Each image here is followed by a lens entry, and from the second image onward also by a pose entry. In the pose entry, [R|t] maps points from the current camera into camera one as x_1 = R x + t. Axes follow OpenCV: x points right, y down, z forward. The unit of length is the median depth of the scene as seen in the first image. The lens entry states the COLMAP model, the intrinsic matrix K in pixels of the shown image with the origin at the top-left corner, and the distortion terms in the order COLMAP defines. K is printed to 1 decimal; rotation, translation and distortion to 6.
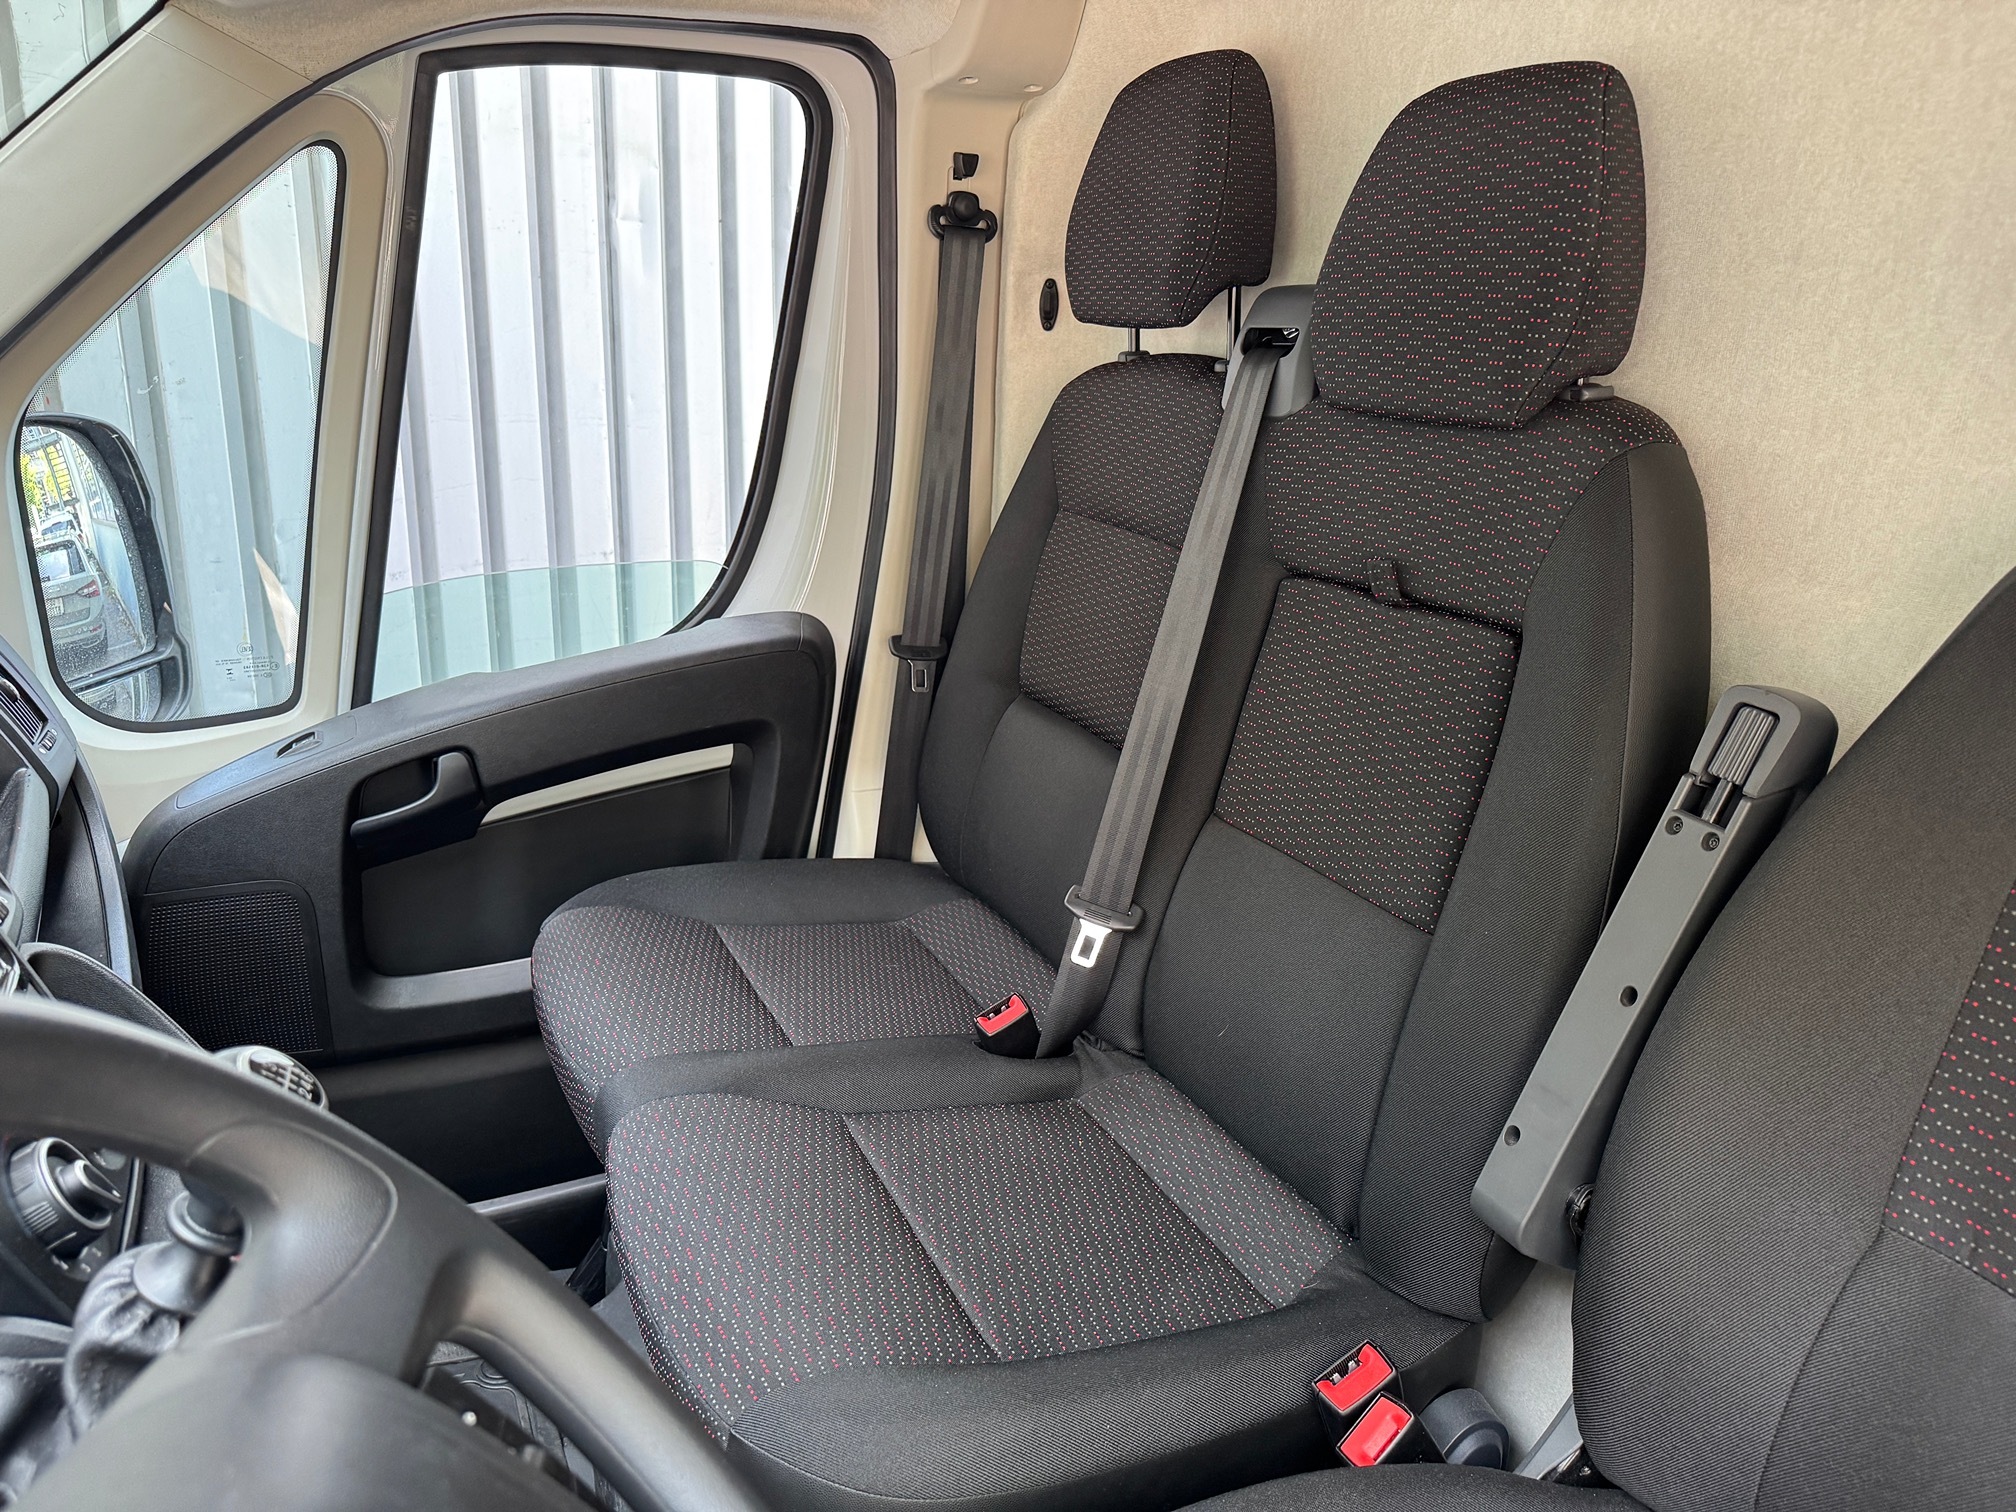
lens RADIAL K [[1431.7, 0, 986.9], [0, 1431.7, 753.9], [0, 0, 1]] dist [0.033791, -0.045031]
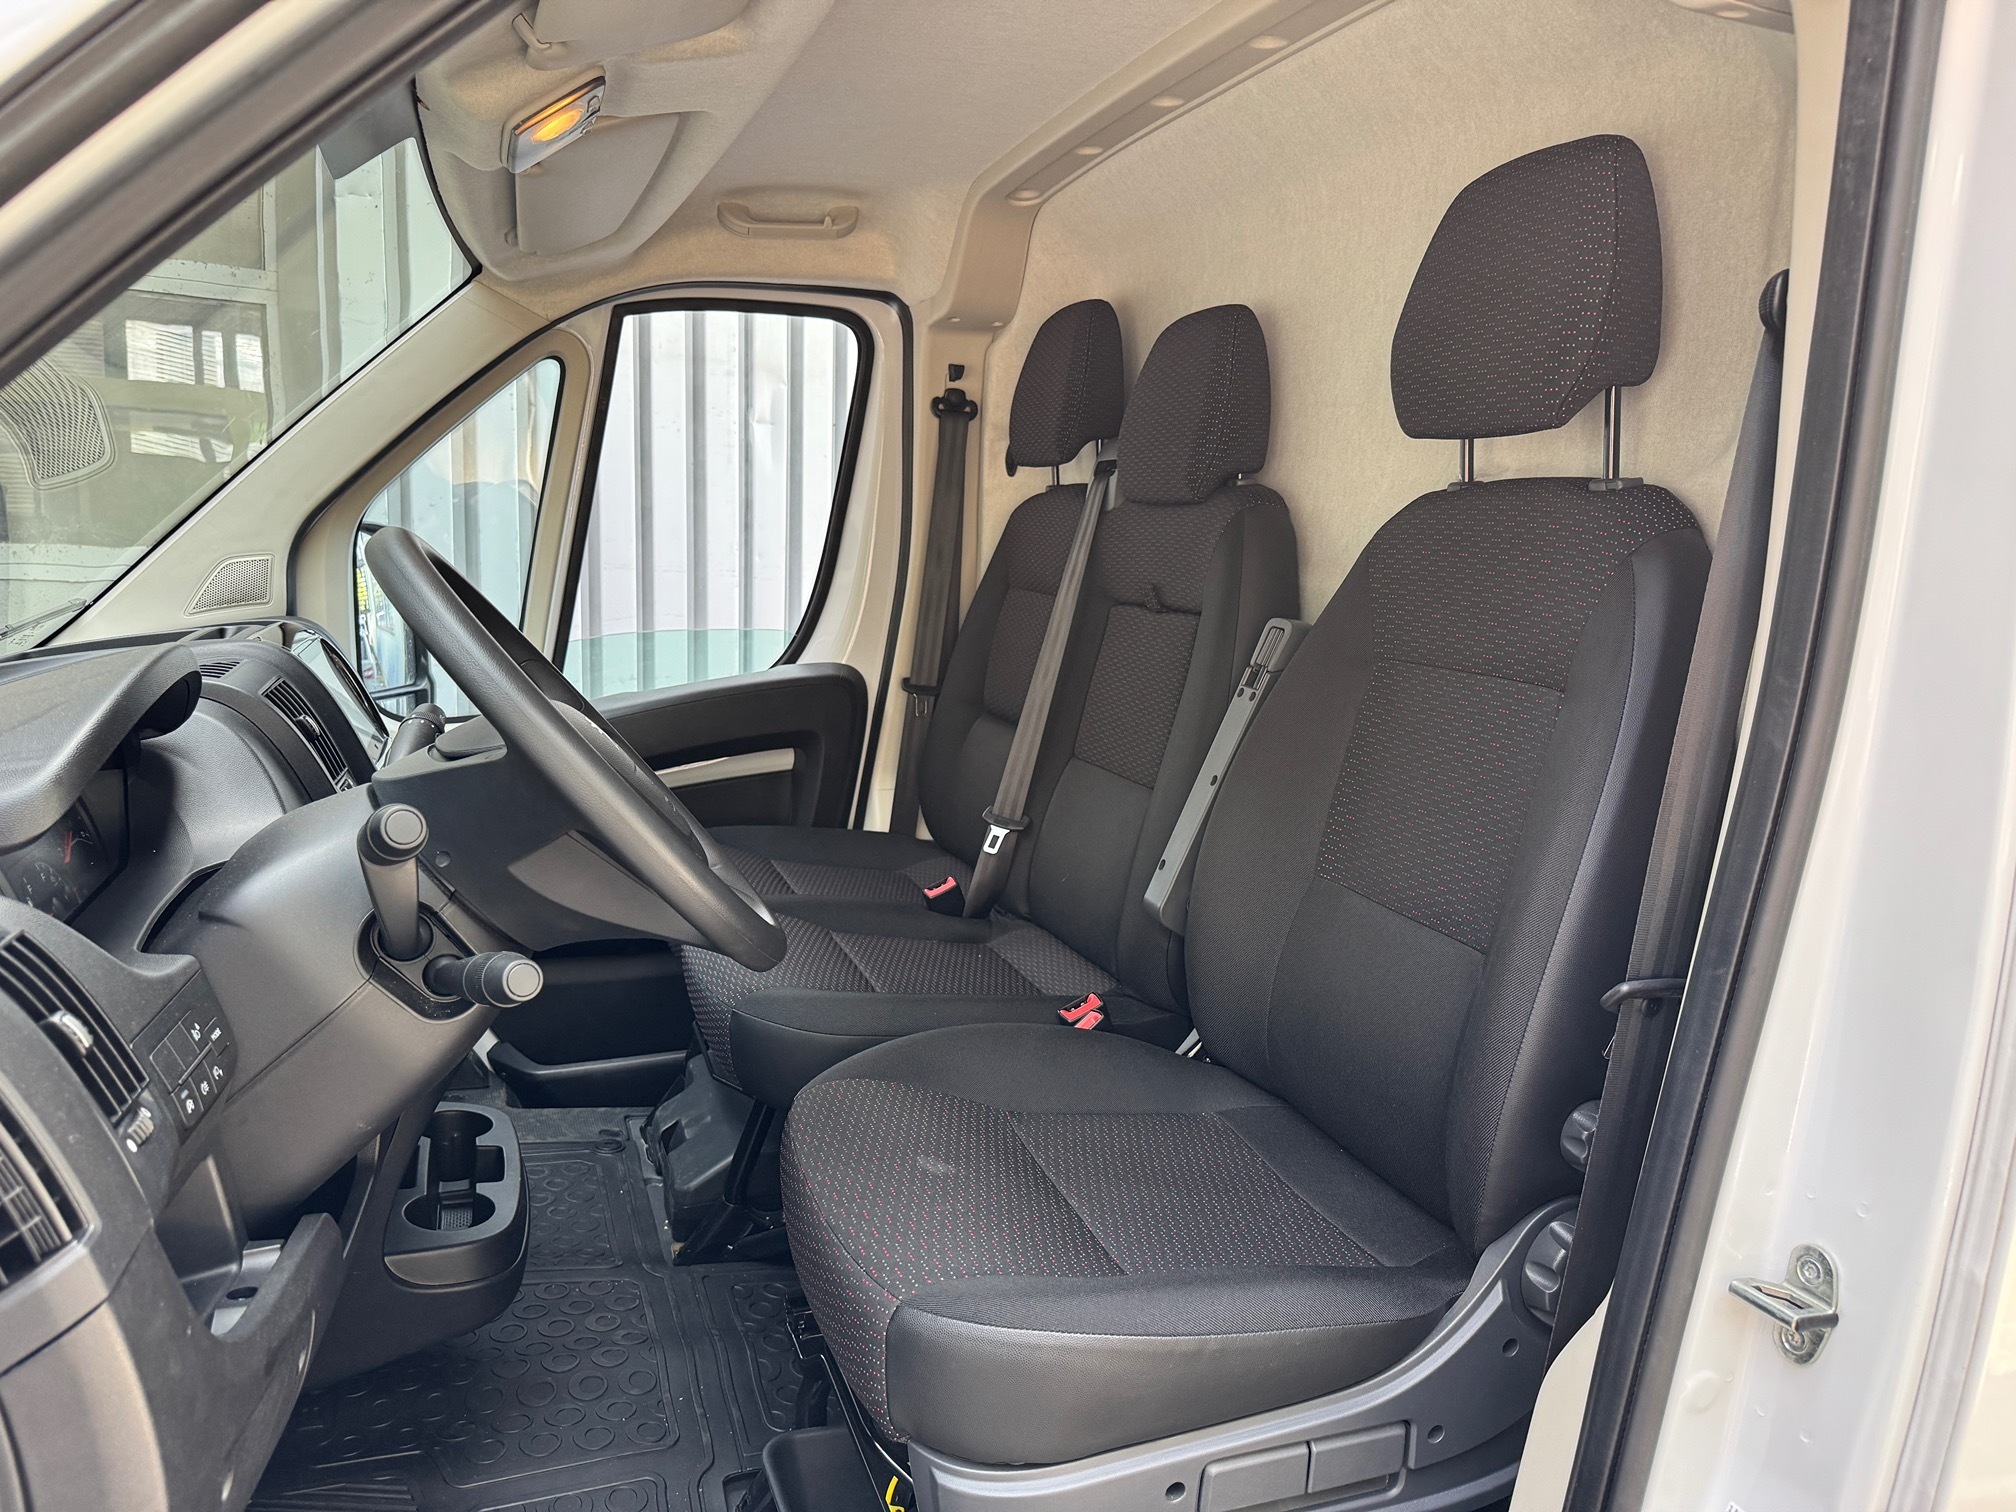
lens RADIAL K [[1431.7, 0, 1024.8], [0, 1431.7, 768.9], [0, 0, 1]] dist [0.033791, -0.045031]
pose [[0.997213, 0.015673, -0.072947, 0.177516], [-0.025348, 0.990701, -0.133671, 0.216245], [0.070174, 0.135148, 0.988337, -0.456920]]
